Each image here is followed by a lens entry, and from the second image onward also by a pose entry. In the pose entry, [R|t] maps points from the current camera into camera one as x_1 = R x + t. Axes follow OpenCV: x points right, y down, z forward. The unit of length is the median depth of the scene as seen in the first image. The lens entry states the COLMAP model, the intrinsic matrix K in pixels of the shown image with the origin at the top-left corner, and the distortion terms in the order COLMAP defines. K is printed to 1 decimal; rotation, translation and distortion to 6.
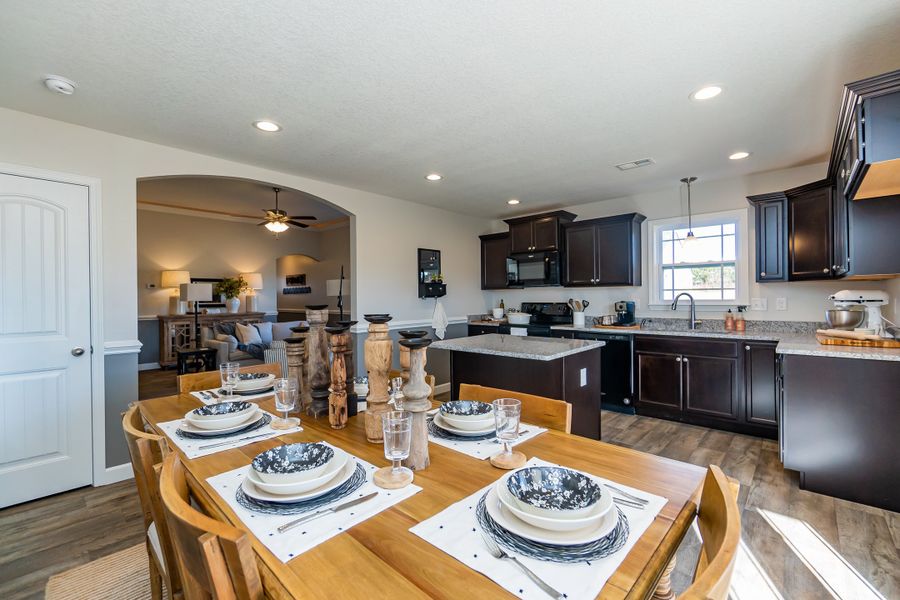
lens RADIAL K [[385.3, 0, 448.5], [0, 385.3, 298.7], [0, 0, 1]] dist [-0.006299, 0.000625]
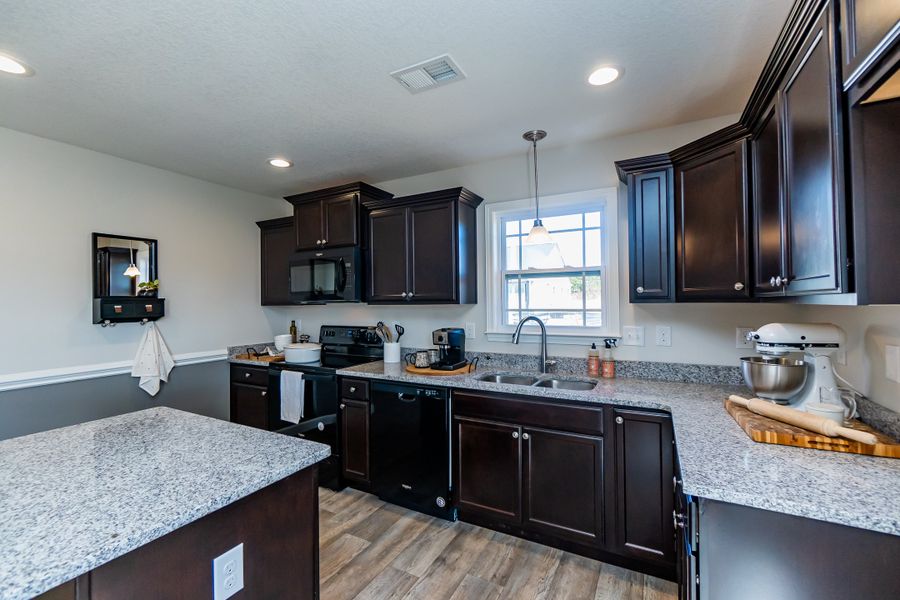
lens RADIAL K [[385.3, 0, 448.5], [0, 385.3, 298.7], [0, 0, 1]] dist [-0.006299, 0.000625]
pose [[0.968566, 0.003734, 0.248730, 0.335654], [0.000156, 0.999878, -0.015617, -0.035921], [-0.248758, 0.015165, 0.968447, 0.435015]]
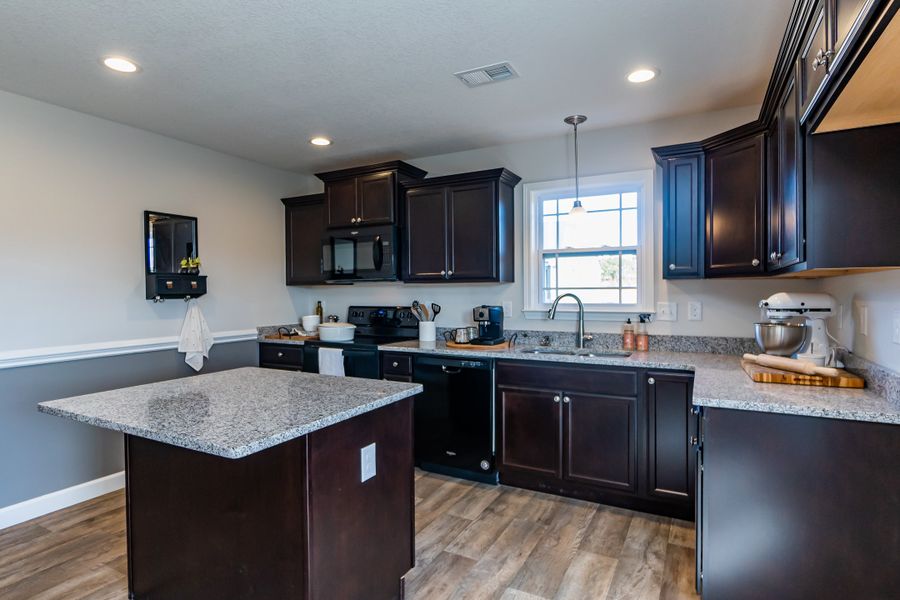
lens RADIAL K [[477.7, 0, 450.0], [0, 477.7, 300.0], [0, 0, 1]] dist [-0.002919, -0.001028]
pose [[0.967694, 0.001040, 0.252124, 0.215800], [-0.003589, 0.999947, 0.009648, -0.011819], [-0.252101, -0.010241, 0.967647, 0.268088]]
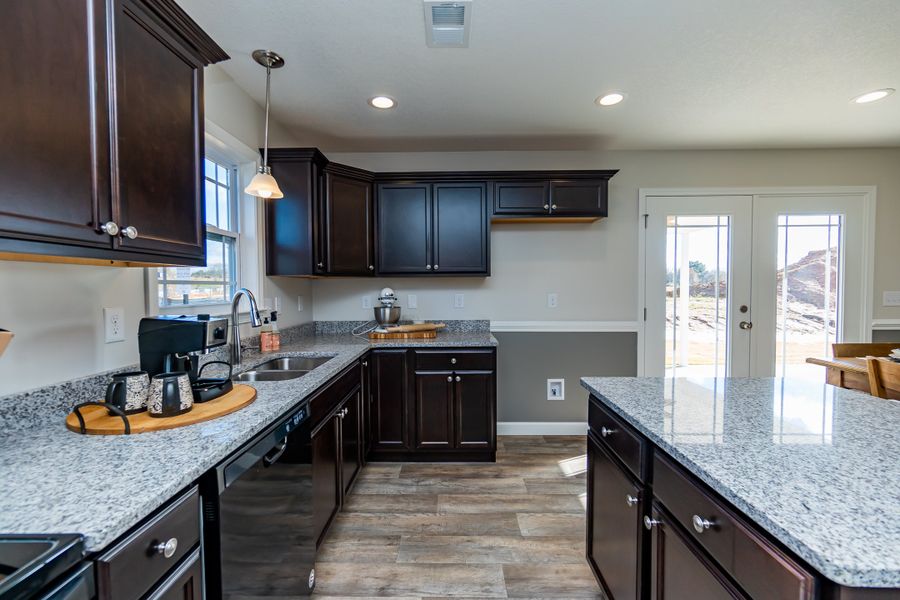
lens RADIAL K [[384.4, 0, 450.8], [0, 384.4, 299.9], [0, 0, 1]] dist [-0.004084, -0.000275]
pose [[-0.671653, -0.007823, 0.740825, 0.103979], [0.018652, 0.999449, 0.027464, -0.010845], [-0.740631, 0.032265, -0.671137, 1.168189]]
